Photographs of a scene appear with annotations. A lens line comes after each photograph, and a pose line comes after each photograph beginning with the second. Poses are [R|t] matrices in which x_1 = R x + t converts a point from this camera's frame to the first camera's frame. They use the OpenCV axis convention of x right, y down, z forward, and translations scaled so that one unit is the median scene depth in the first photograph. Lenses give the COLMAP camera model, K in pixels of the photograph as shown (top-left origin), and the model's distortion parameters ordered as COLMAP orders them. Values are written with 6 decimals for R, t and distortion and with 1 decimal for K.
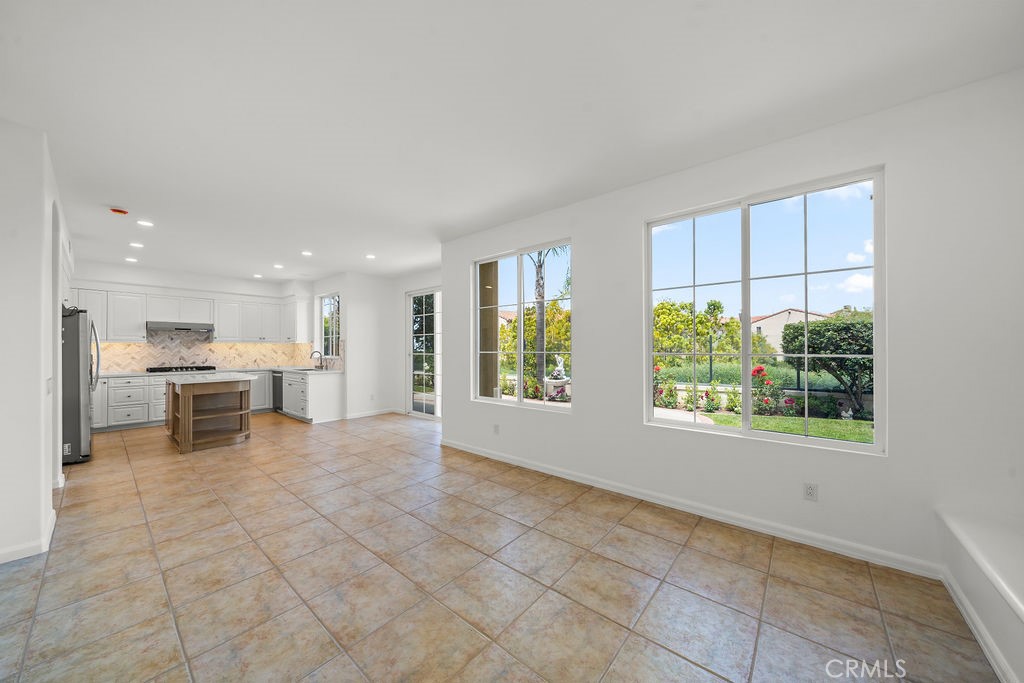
lens RADIAL K [[355.9, 0, 508.6], [0, 355.9, 345.9], [0, 0, 1]] dist [-0.007295, 0.000173]
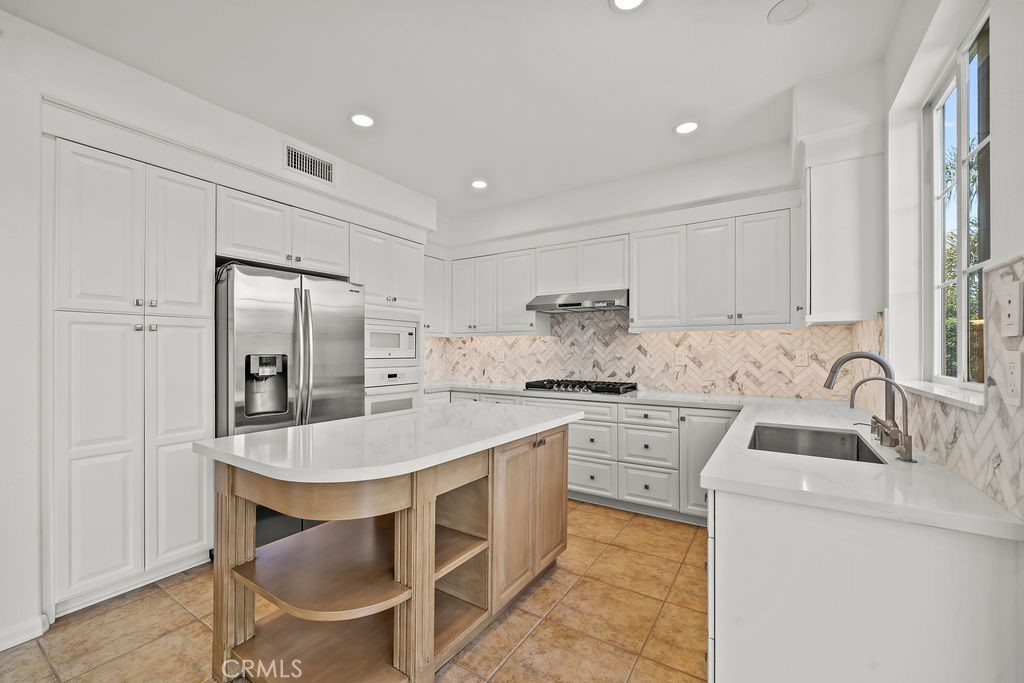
lens RADIAL K [[414.3, 0, 510.5], [0, 414.3, 350.2], [0, 0, 1]] dist [0.000762, -0.000507]
pose [[0.133459, 0.004089, -0.991046, -0.670479], [0.005562, 0.999973, 0.004875, 0.021046], [0.991039, -0.006163, 0.133433, 1.542371]]
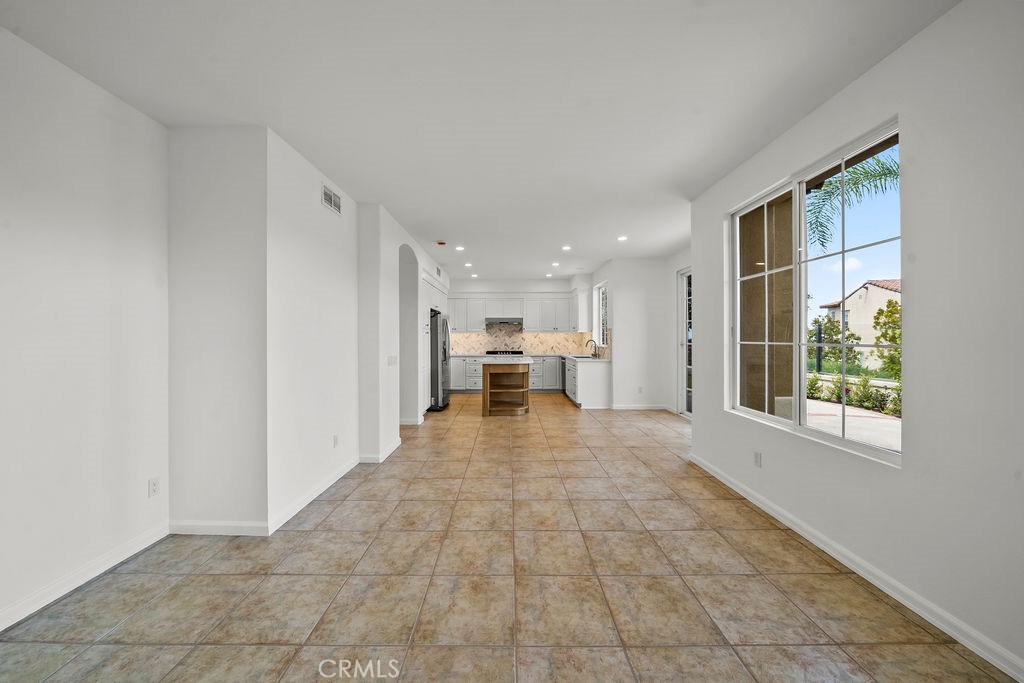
lens RADIAL K [[355.9, 0, 502.8], [0, 355.9, 340.2], [0, 0, 1]] dist [-0.007295, 0.000173]
pose [[0.638098, 0.006964, -0.769923, 0.201022], [0.005710, 0.999889, 0.013776, -0.000368], [0.769934, -0.013187, 0.637988, 0.257778]]
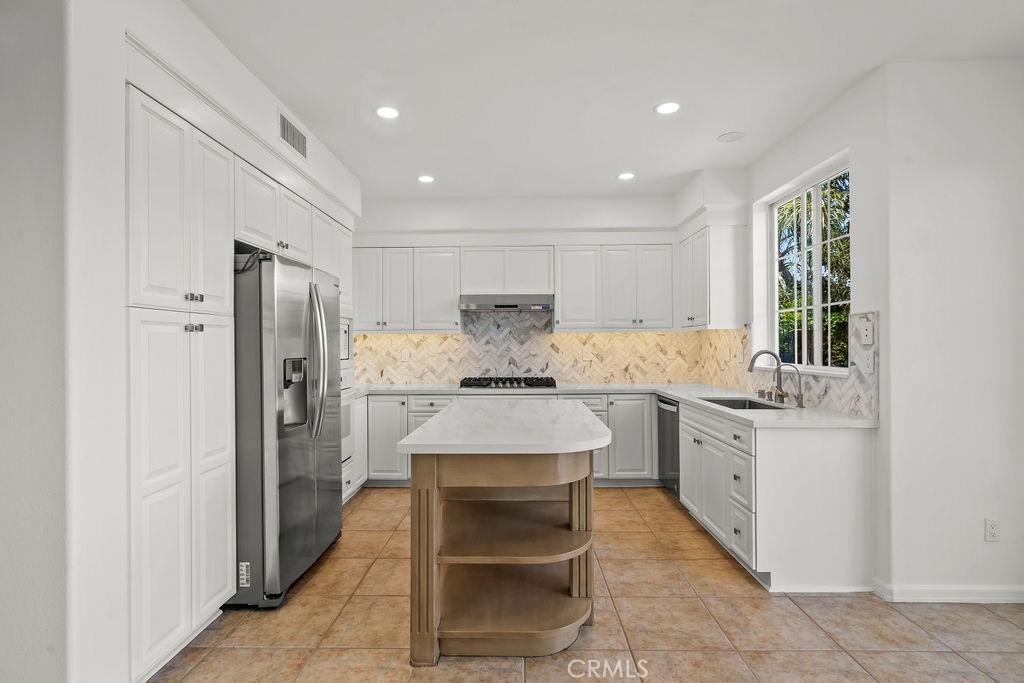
lens RADIAL K [[493.2, 0, 509.7], [0, 493.2, 344.6], [0, 0, 1]] dist [0.003498, -0.000474]
pose [[0.635219, 0.001126, -0.772331, -0.654172], [0.007696, 0.999940, 0.007788, 0.005777], [0.772293, -0.010891, 0.635173, 0.994149]]
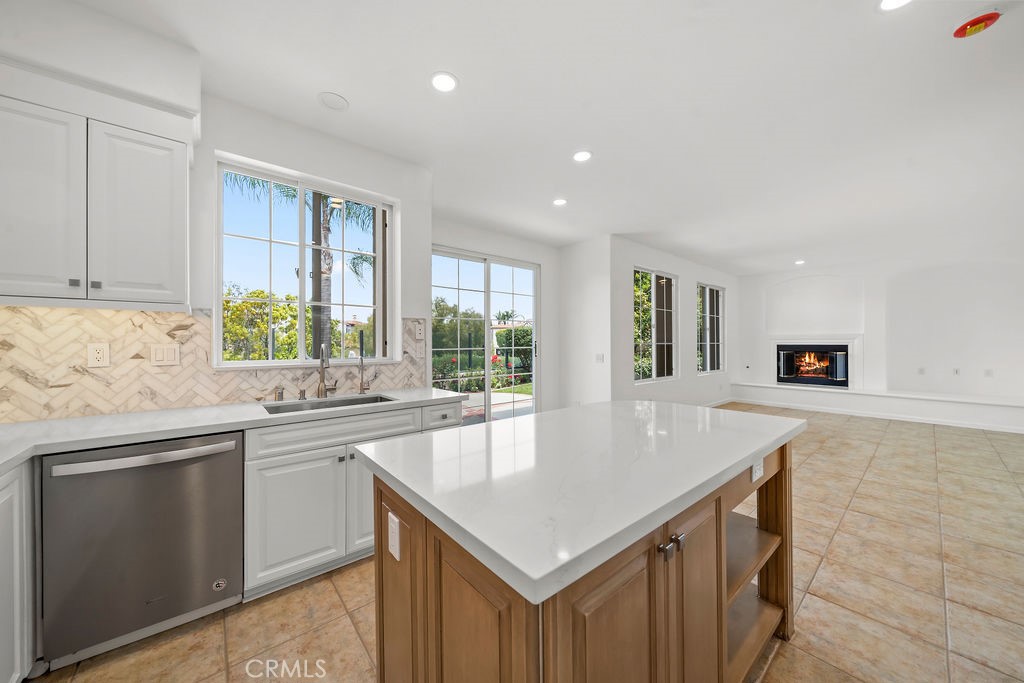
lens RADIAL K [[355.9, 0, 508.3], [0, 355.9, 342.4], [0, 0, 1]] dist [-0.007295, 0.000173]
pose [[0.165382, 0.007206, 0.986203, -1.681510], [-0.001801, 0.999974, -0.007004, 0.028587], [-0.986228, -0.000617, 0.165391, 1.550882]]
